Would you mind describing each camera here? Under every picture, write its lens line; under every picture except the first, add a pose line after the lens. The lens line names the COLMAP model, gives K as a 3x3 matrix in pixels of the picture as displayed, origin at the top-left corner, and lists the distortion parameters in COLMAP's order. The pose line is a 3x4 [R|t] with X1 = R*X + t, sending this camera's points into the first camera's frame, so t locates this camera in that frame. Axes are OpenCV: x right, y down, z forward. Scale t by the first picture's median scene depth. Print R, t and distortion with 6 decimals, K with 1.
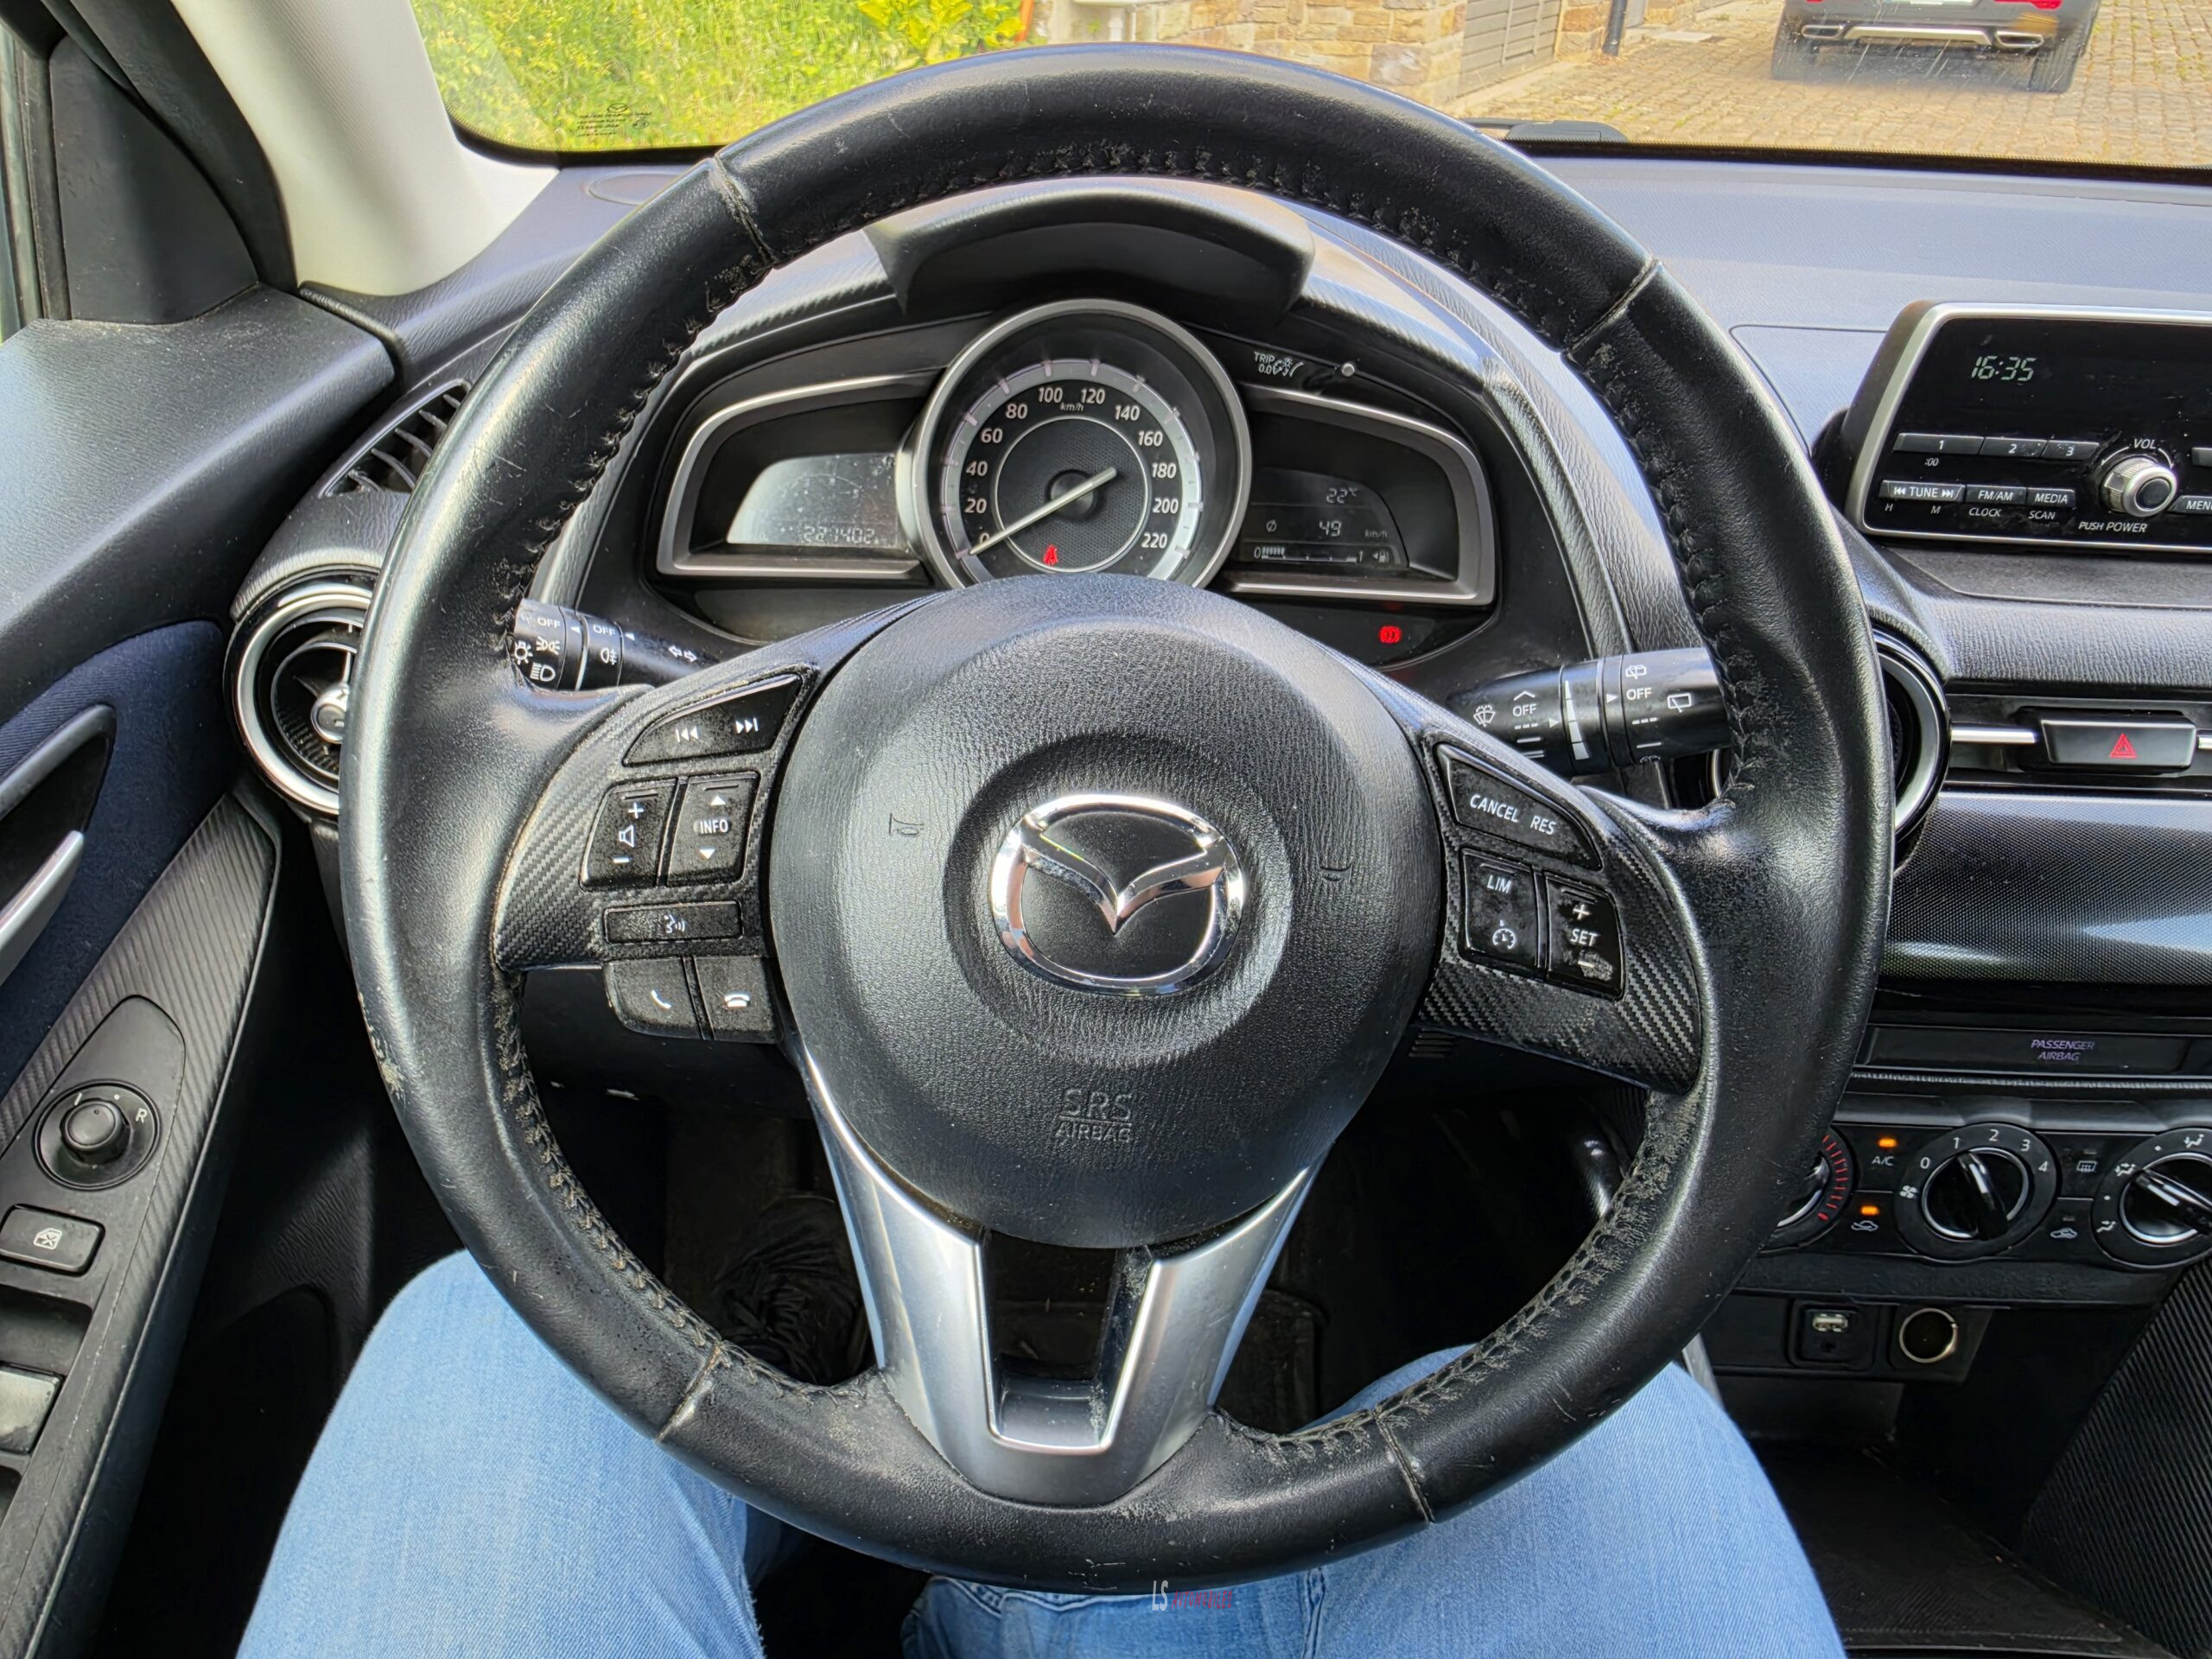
lens RADIAL K [[1561.0, 0, 986.3], [0, 1561.0, 795.3], [0, 0, 1]] dist [0.002005, 0.012283]
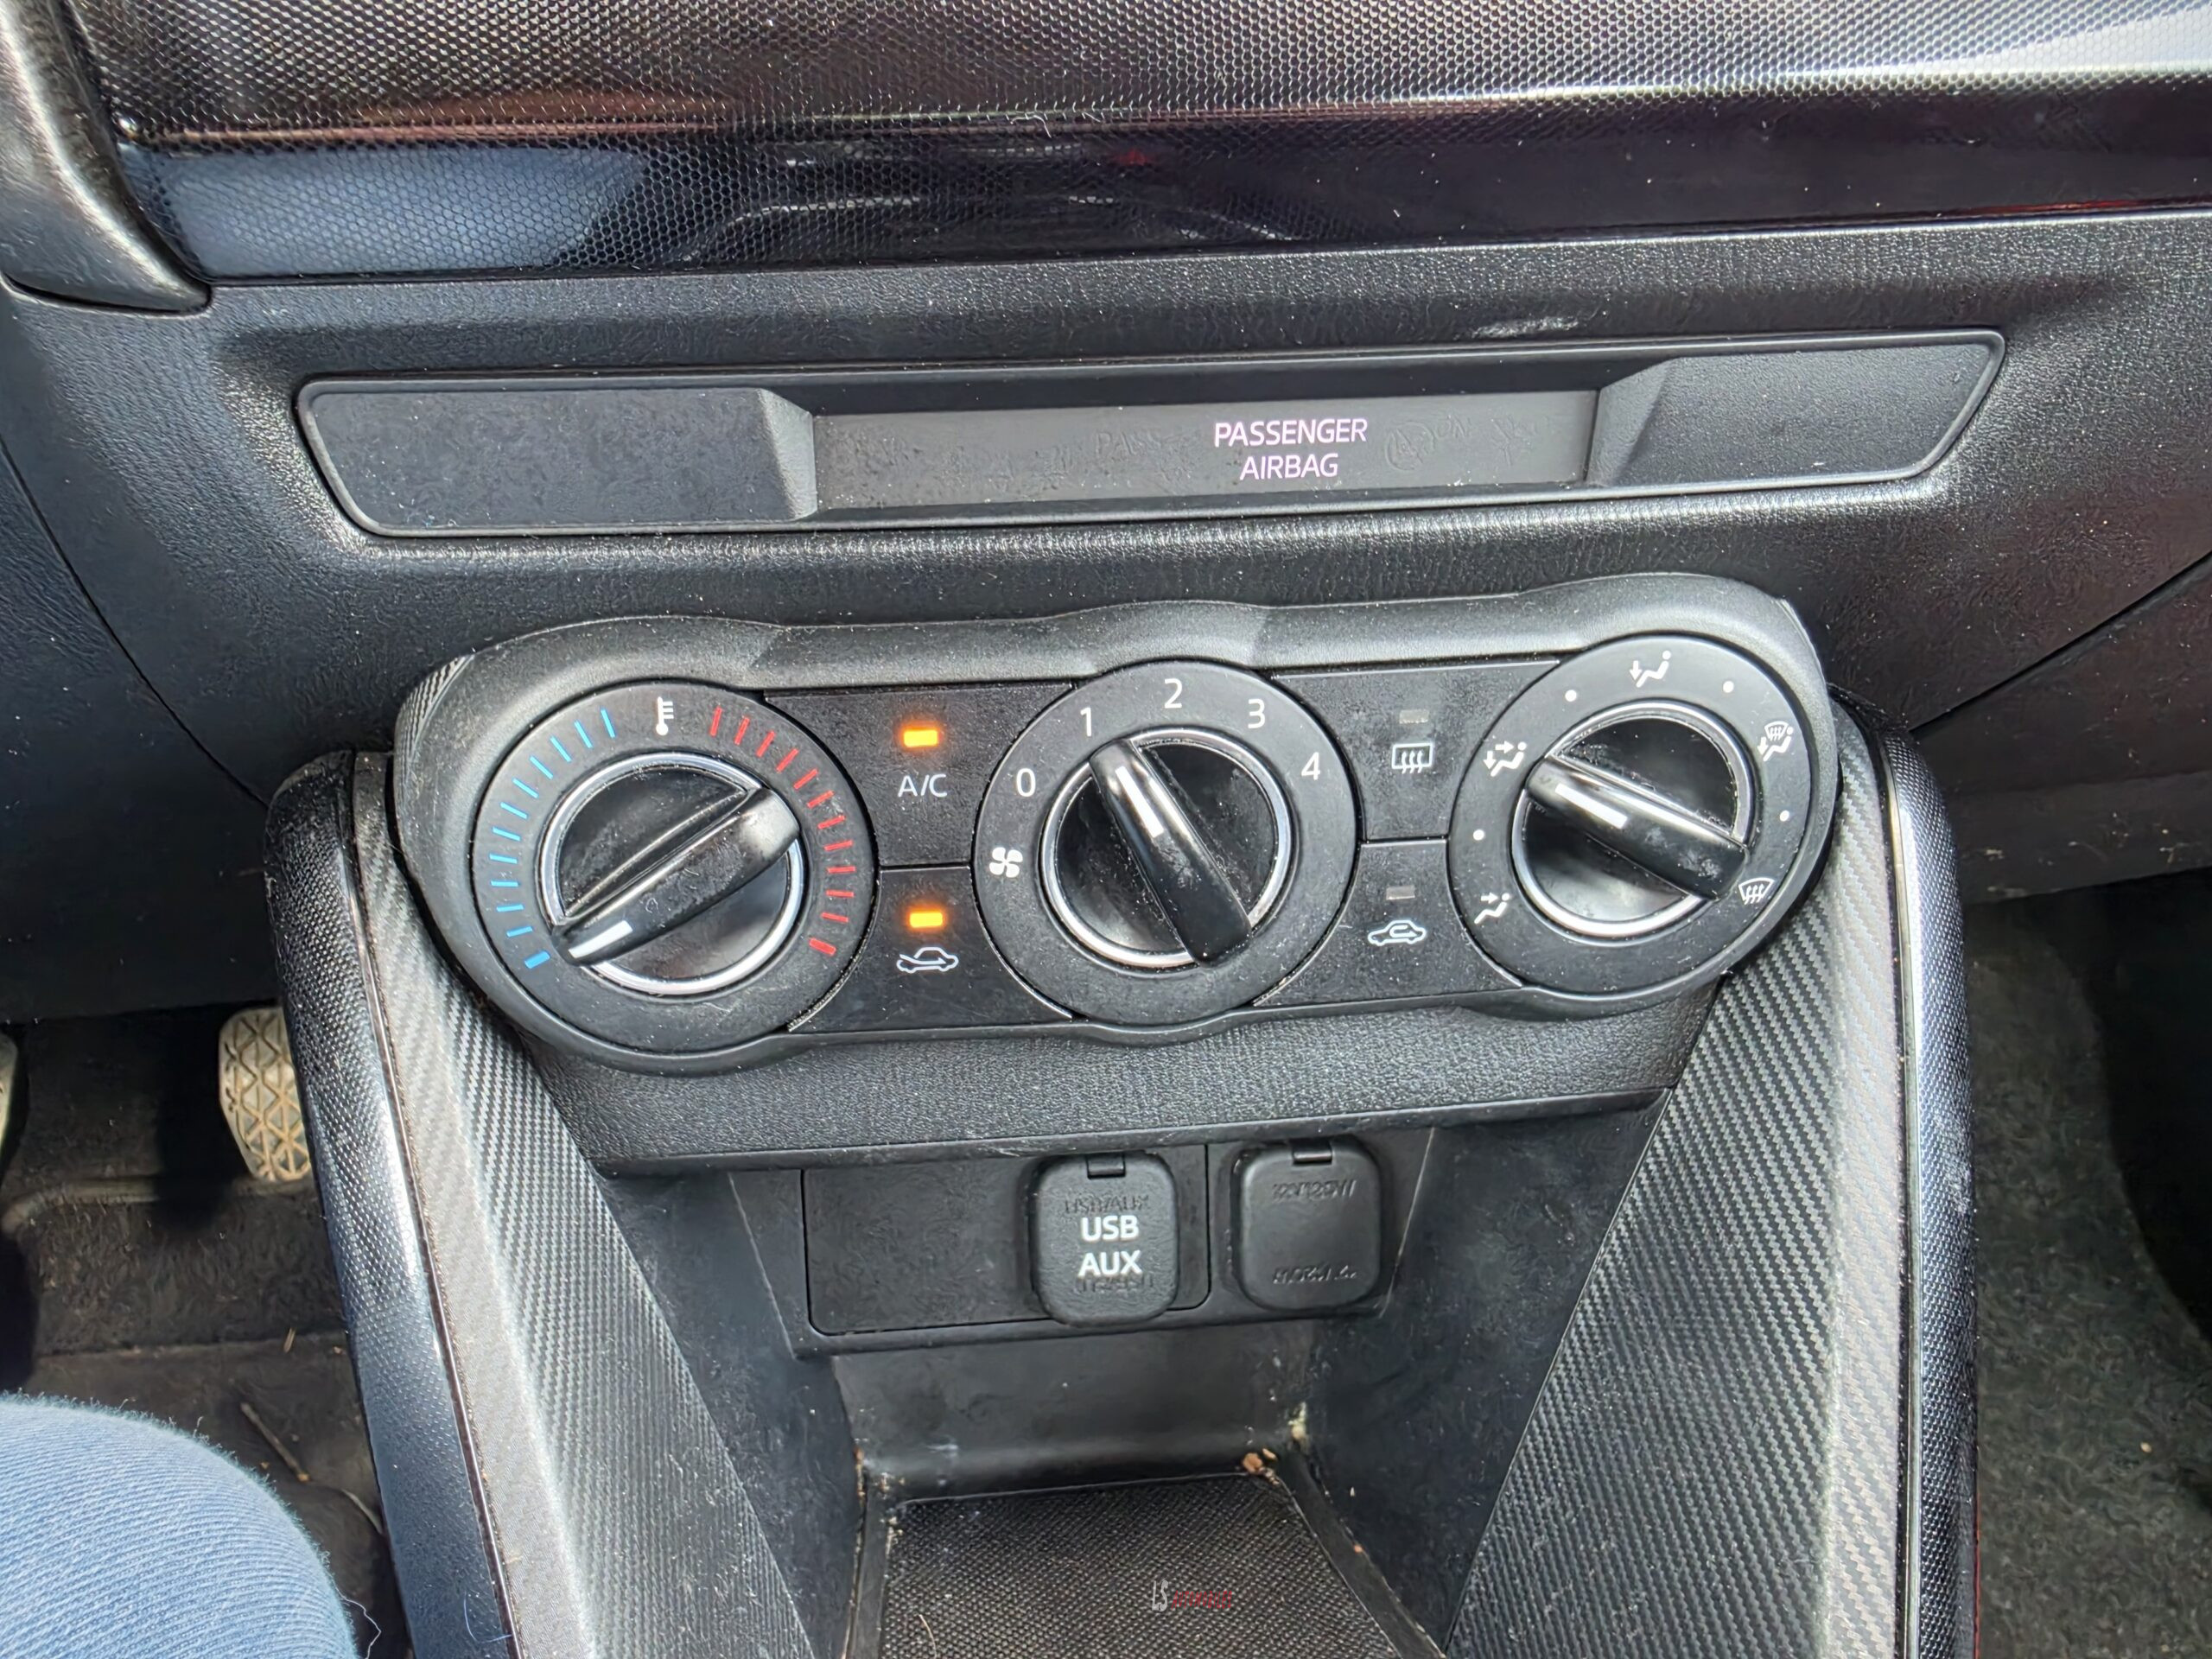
lens RADIAL K [[1561.0, 0, 1009.5], [0, 1561.0, 795.2], [0, 0, 1]] dist [0.002005, 0.012283]
pose [[0.993892, -0.085930, 0.069249, 0.593311], [0.086627, 0.996215, -0.007113, 0.251597], [-0.068376, 0.013068, 0.997574, 0.625785]]
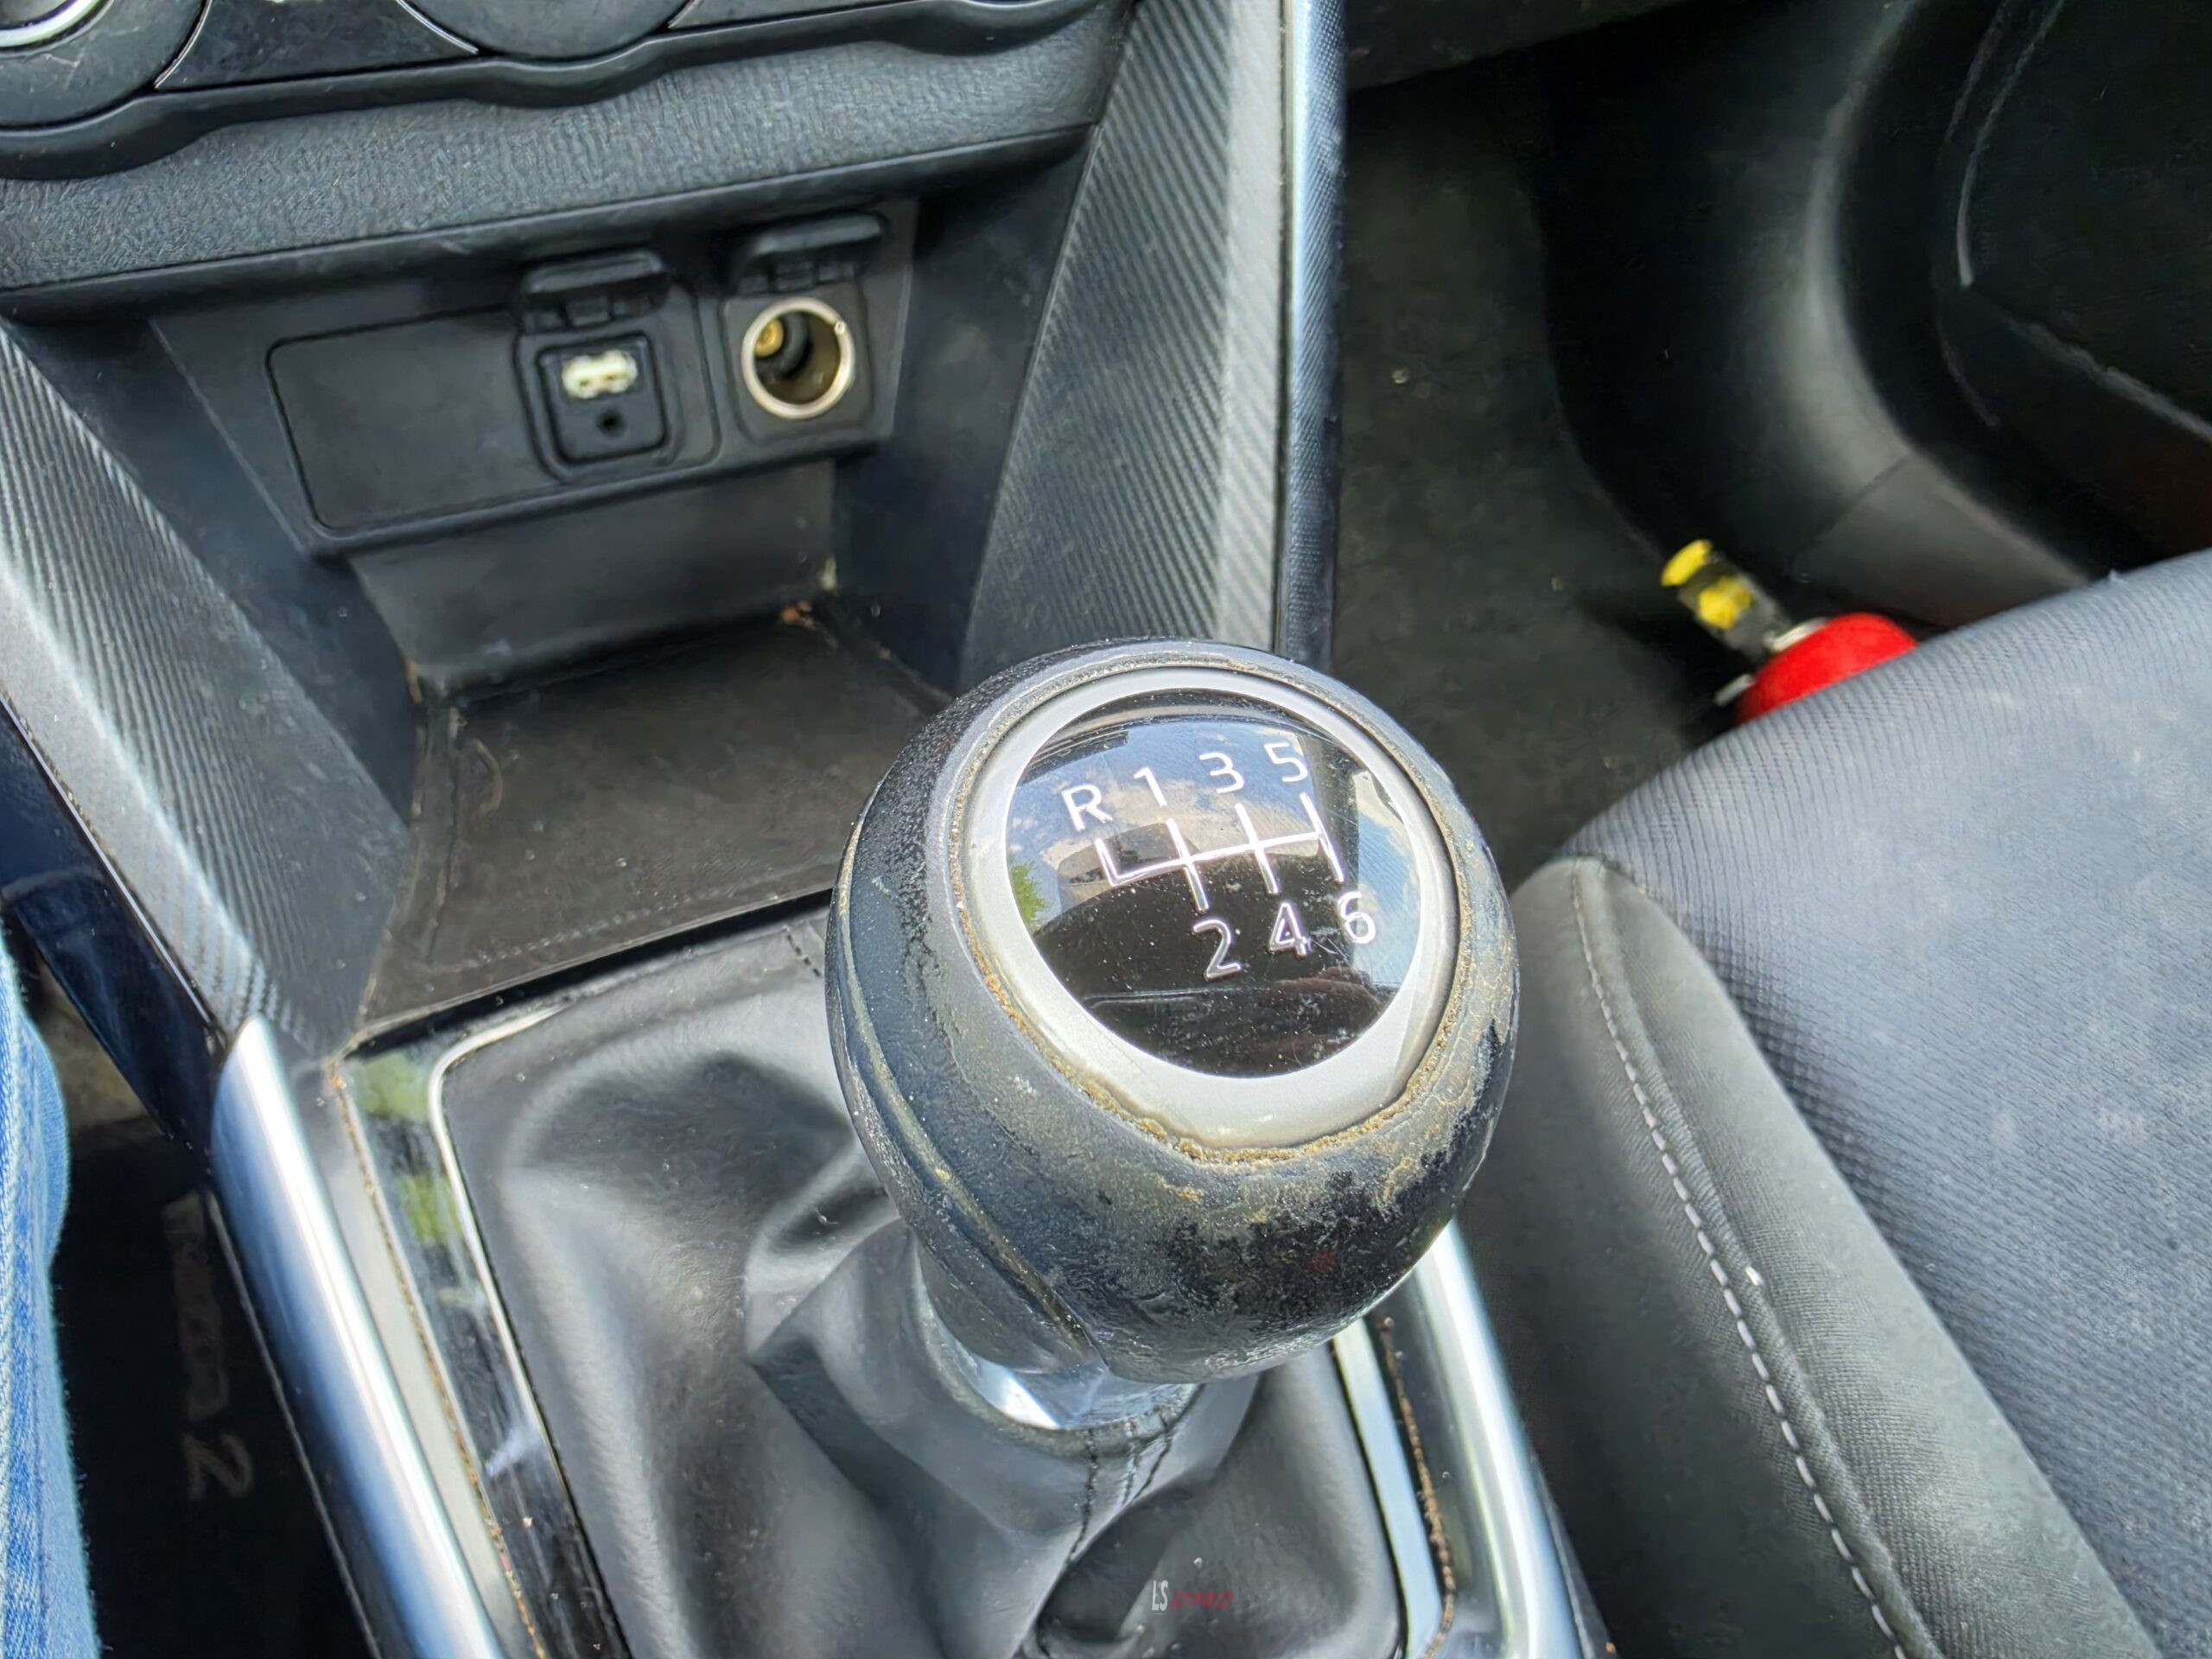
lens RADIAL K [[1561.0, 0, 1007.7], [0, 1561.0, 792.6], [0, 0, 1]] dist [0.002005, 0.012283]
pose [[0.927614, -0.277627, 0.249910, 0.607998], [0.172050, 0.911390, 0.373855, 0.360542], [-0.331558, -0.303796, 0.893184, 0.585675]]
